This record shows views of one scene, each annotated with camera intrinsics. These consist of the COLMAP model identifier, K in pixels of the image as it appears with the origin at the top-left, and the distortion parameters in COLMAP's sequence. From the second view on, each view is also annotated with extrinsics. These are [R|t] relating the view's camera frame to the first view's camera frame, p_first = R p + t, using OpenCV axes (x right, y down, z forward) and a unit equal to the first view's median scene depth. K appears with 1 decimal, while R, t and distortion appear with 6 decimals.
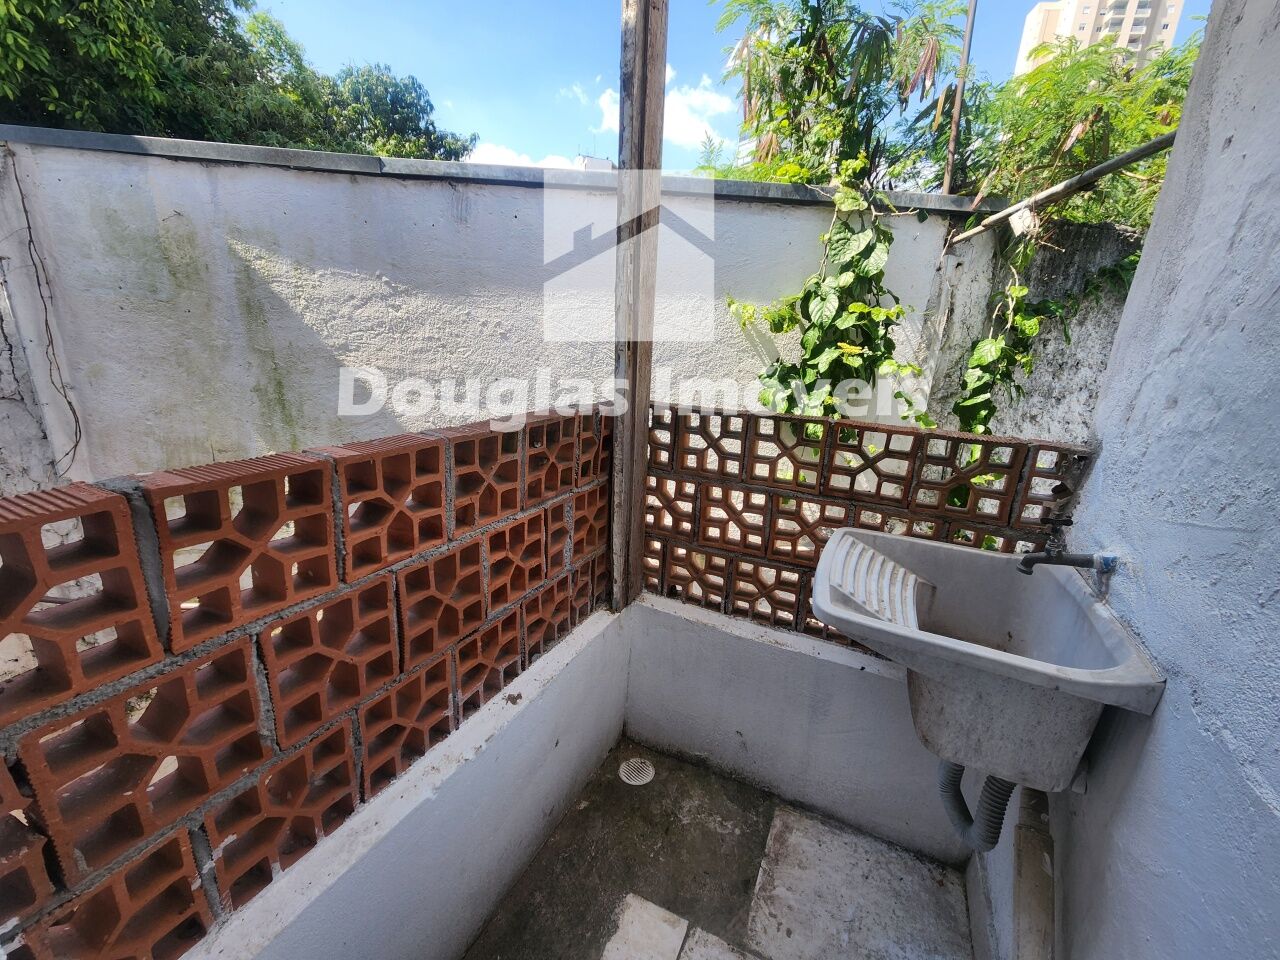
lens RADIAL K [[519.0, 0, 633.6], [0, 519.0, 477.0], [0, 0, 1]] dist [0.002224, -0.001375]
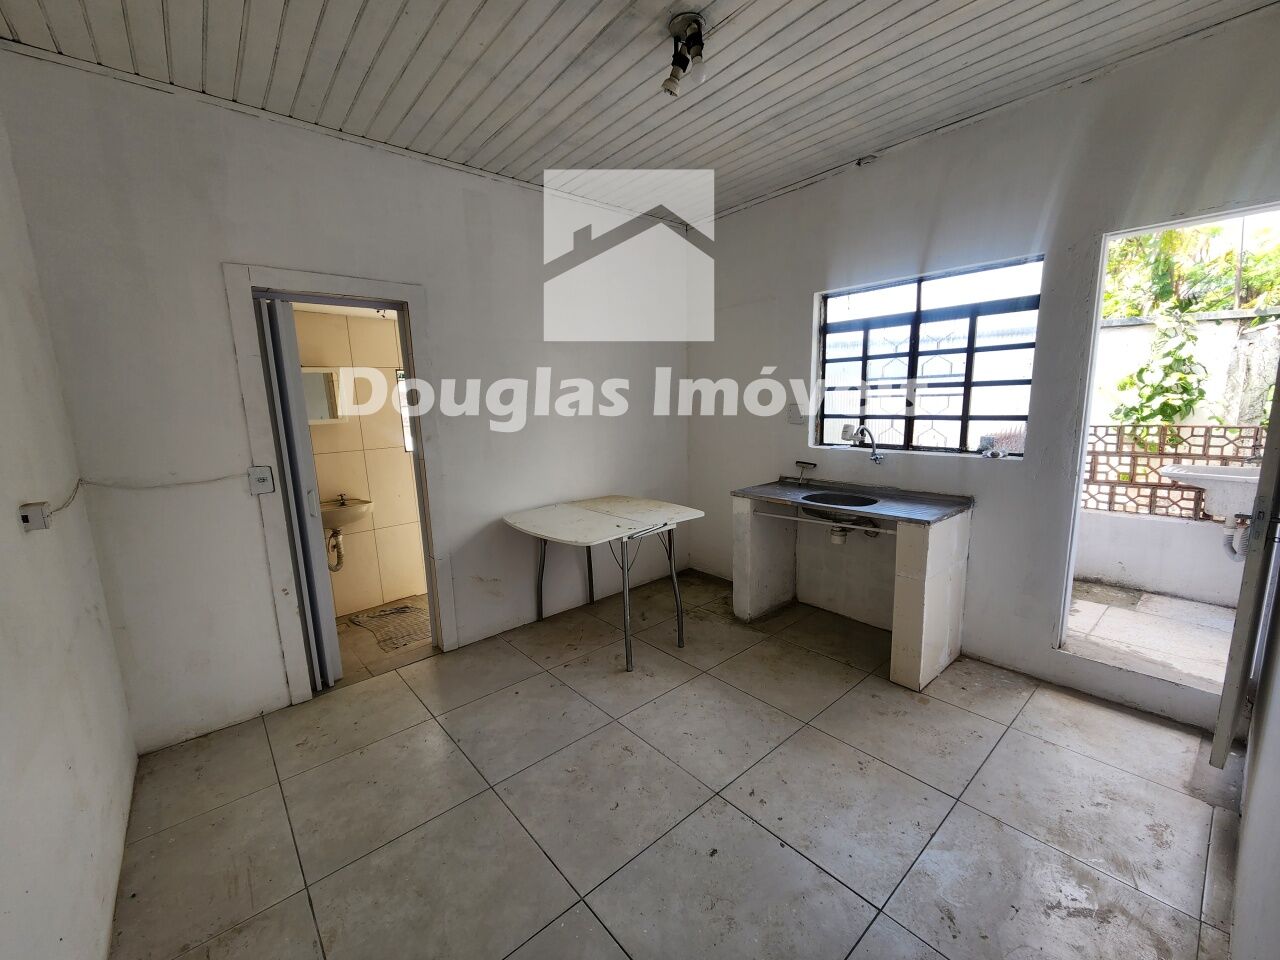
lens RADIAL K [[519.0, 0, 647.7], [0, 519.0, 484.7], [0, 0, 1]] dist [0.002224, -0.001375]
pose [[0.911869, -0.019934, -0.409998, -0.555811], [-0.028813, 0.993248, -0.112372, 0.339744], [0.409470, 0.114282, 0.905138, -1.449473]]
